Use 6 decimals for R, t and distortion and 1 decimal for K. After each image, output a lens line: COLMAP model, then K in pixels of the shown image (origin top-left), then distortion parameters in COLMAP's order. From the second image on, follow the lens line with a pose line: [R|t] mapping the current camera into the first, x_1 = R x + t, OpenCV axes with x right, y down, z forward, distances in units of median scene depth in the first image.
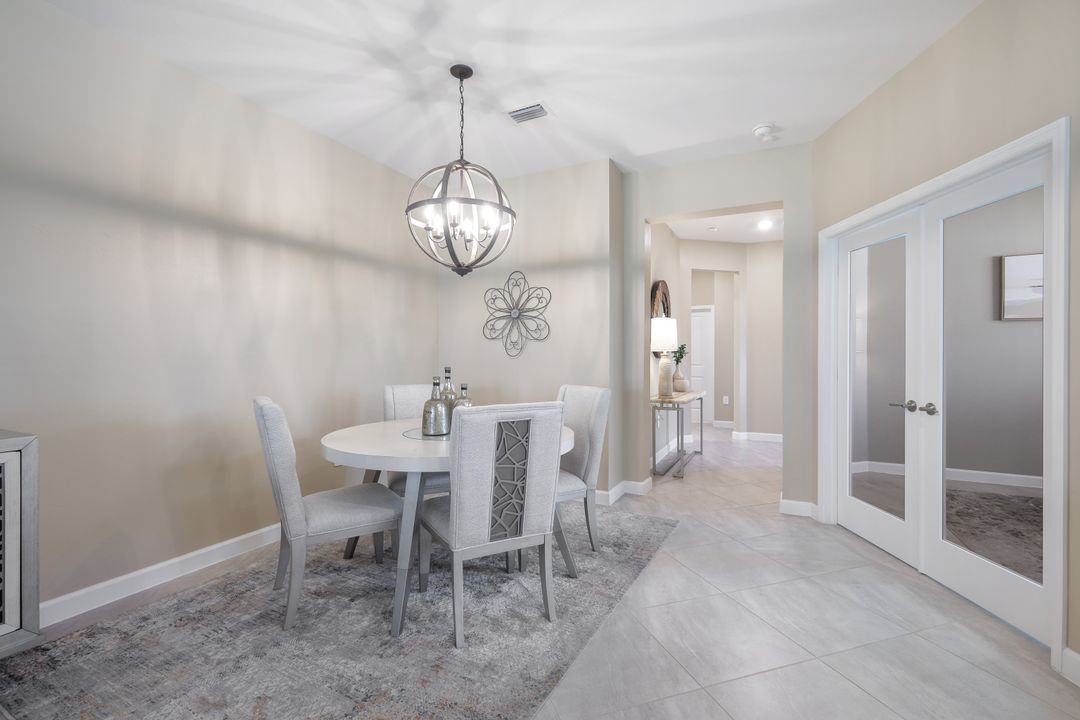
lens RADIAL K [[484.4, 0, 537.3], [0, 484.4, 358.5], [0, 0, 1]] dist [0.006549, -0.002954]
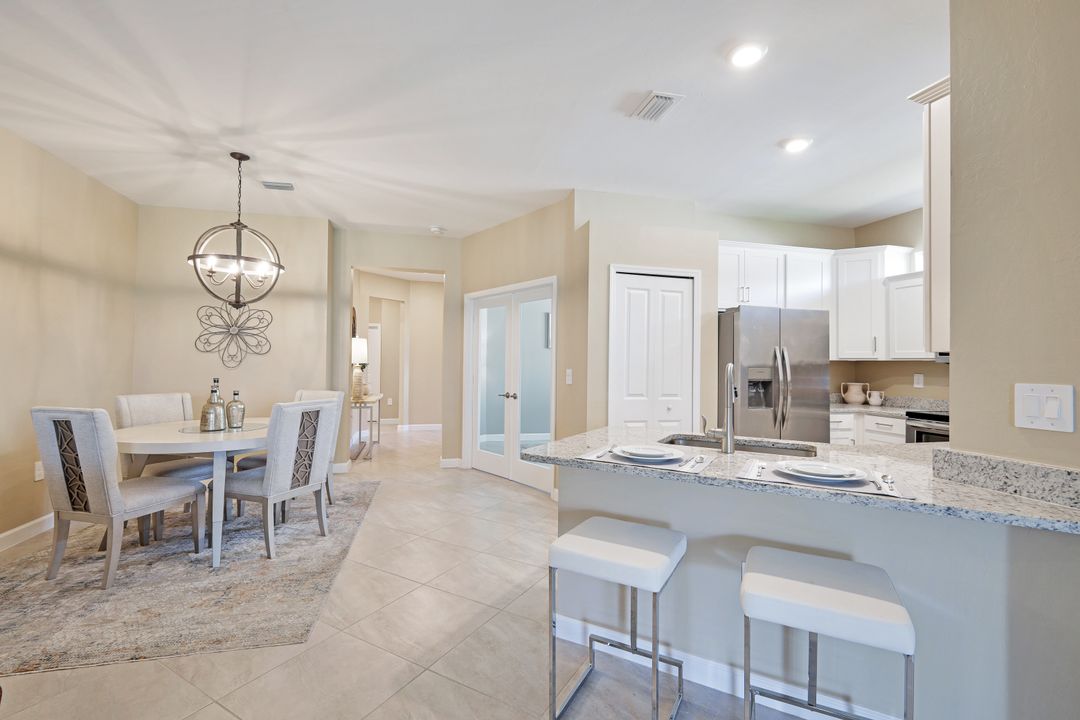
lens RADIAL K [[484.4, 0, 545.7], [0, 484.4, 354.7], [0, 0, 1]] dist [0.006549, -0.002954]
pose [[0.746686, 0.020598, 0.664858, -0.297867], [-0.006315, 0.999695, -0.023880, -0.014062], [-0.665147, 0.013632, 0.746588, -0.404253]]
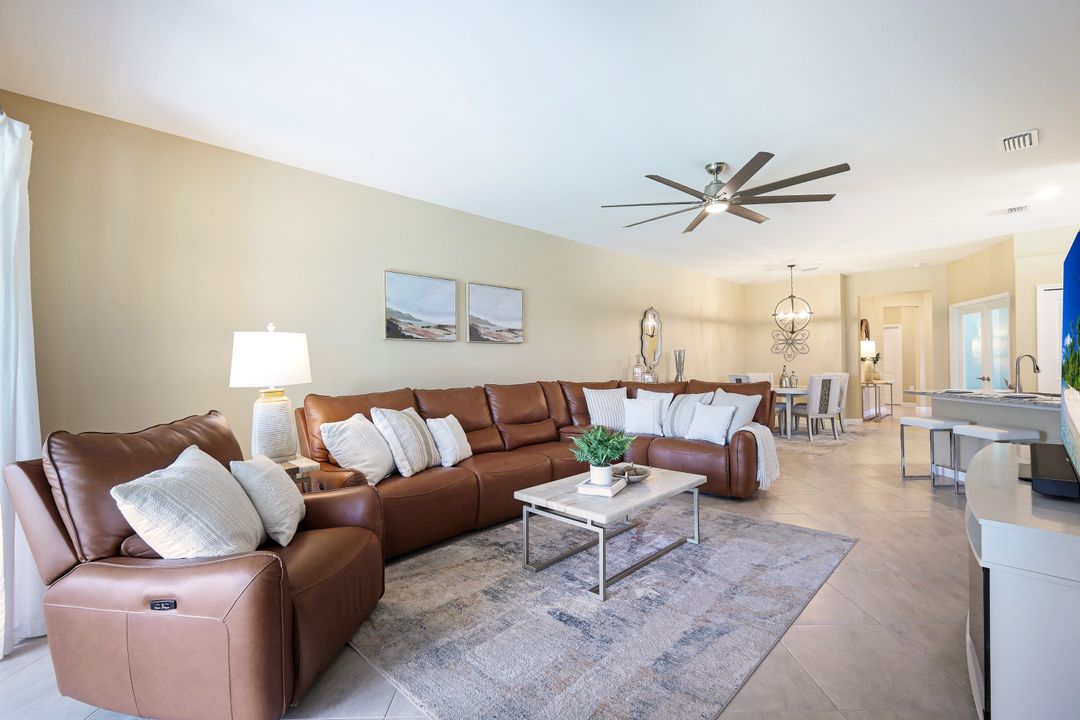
lens RADIAL K [[484.4, 0, 536.2], [0, 484.4, 357.6], [0, 0, 1]] dist [0.006549, -0.002954]
pose [[0.951837, -0.012267, -0.306359, -0.539631], [0.009003, 0.999887, -0.012065, -0.004524], [0.306472, 0.008726, 0.951840, -1.671052]]
